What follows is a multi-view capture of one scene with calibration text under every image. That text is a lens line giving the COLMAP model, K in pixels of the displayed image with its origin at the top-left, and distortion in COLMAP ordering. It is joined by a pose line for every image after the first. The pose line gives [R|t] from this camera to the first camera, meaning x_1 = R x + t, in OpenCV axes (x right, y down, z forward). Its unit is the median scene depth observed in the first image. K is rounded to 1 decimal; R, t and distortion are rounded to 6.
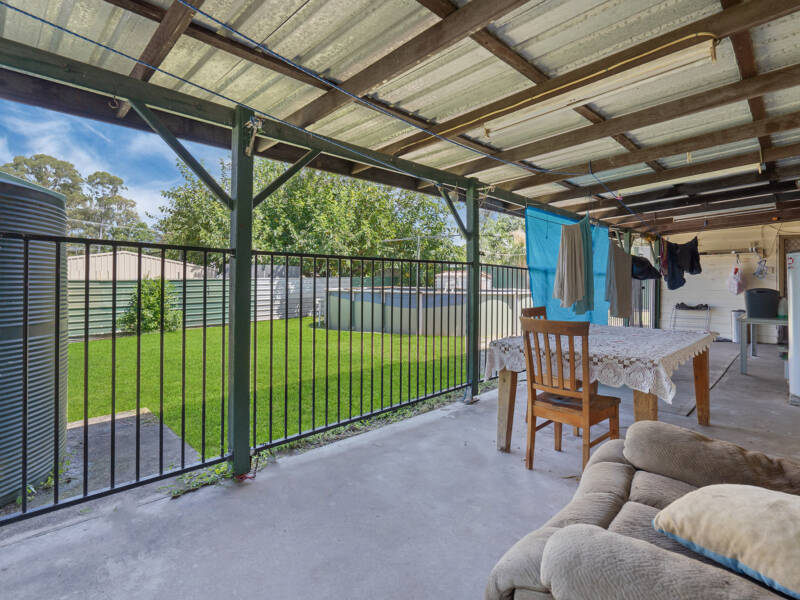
lens RADIAL K [[414.0, 0, 401.5], [0, 414.0, 295.8], [0, 0, 1]] dist [-0.002113, -0.000453]
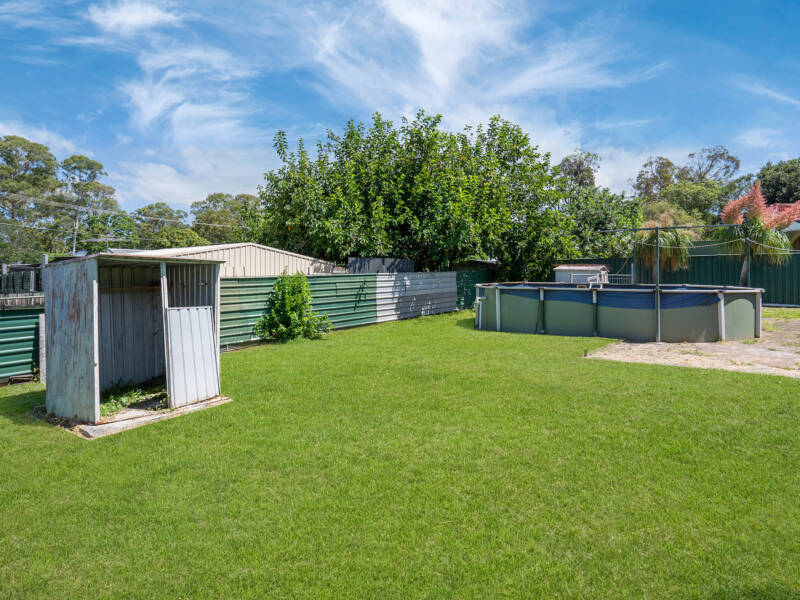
lens RADIAL K [[414.0, 0, 426.6], [0, 414.0, 289.9], [0, 0, 1]] dist [-0.002113, -0.000453]
pose [[0.996942, -0.005669, 0.077945, -0.308644], [0.005054, 0.999954, 0.008094, -0.012979], [-0.077987, -0.007676, 0.996925, 0.106900]]
